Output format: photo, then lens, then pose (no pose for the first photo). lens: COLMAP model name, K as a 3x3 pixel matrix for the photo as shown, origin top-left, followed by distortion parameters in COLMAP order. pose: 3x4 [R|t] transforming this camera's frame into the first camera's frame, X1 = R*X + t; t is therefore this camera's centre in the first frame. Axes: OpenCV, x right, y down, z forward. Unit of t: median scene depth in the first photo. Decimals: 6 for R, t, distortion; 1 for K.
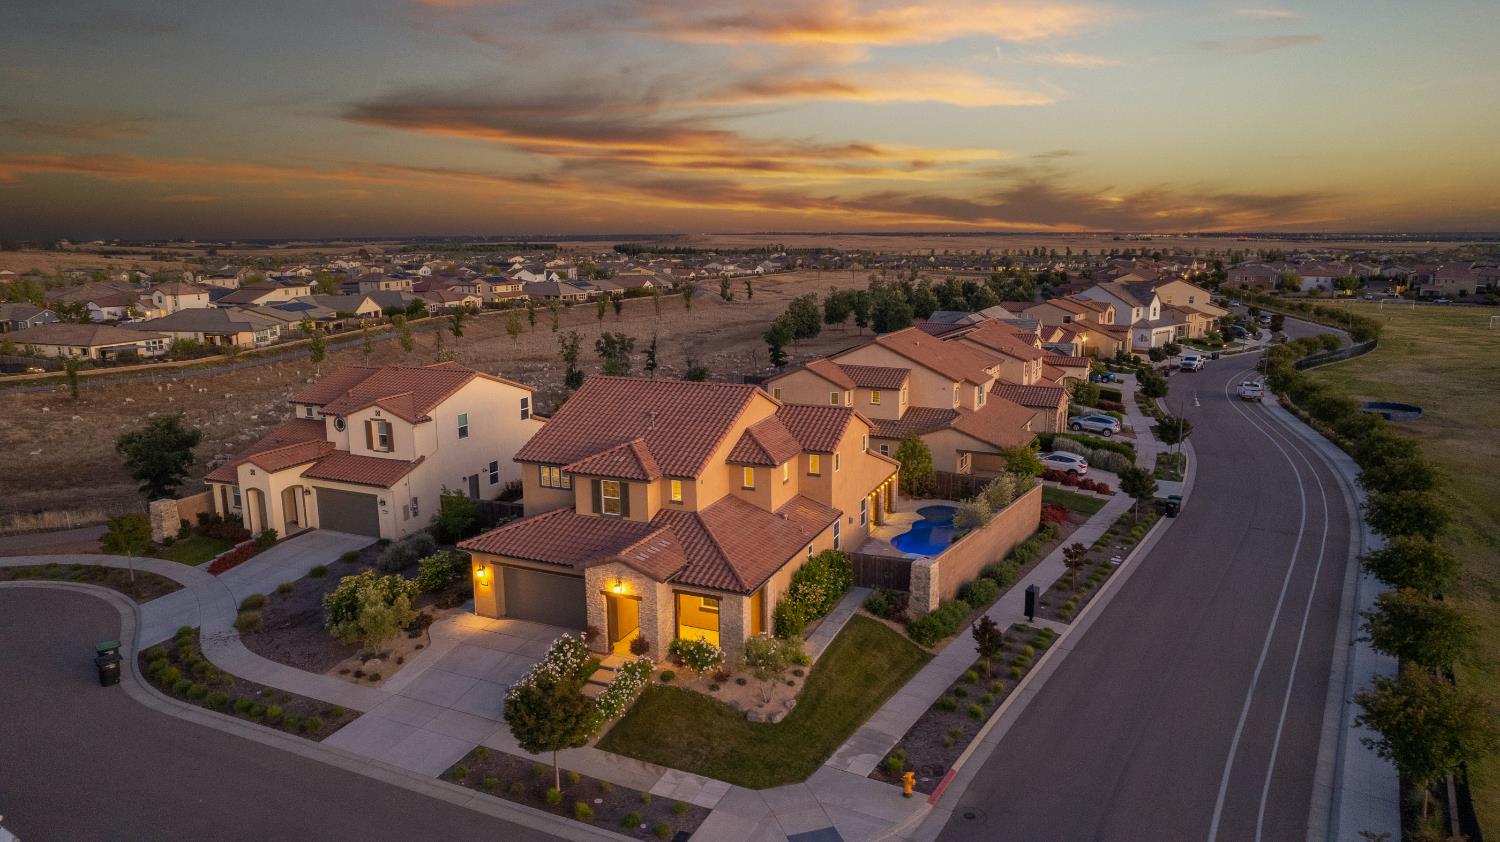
lens RADIAL K [[962.7, 0, 750.0], [0, 962.7, 421.0], [0, 0, 1]] dist [-0.072589, 0.065994]
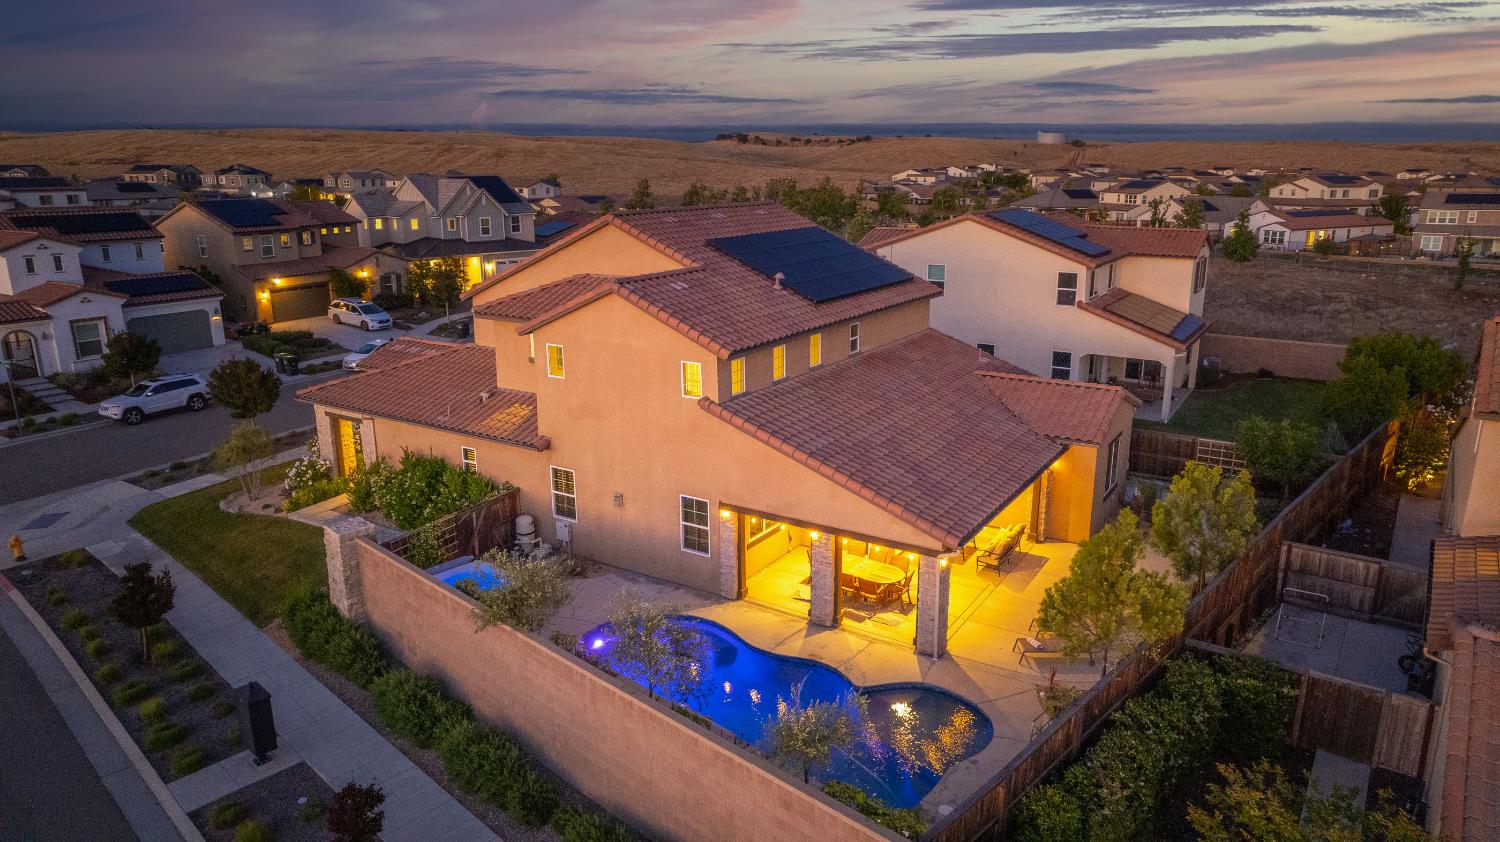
lens RADIAL K [[944.0, 0, 762.2], [0, 944.0, 417.3], [0, 0, 1]] dist [-0.051467, 0.060620]
pose [[-0.147933, 0.267573, -0.952114, 0.518113], [-0.189905, 0.937106, 0.292861, -0.094143], [0.970594, 0.224135, -0.087816, 1.009051]]
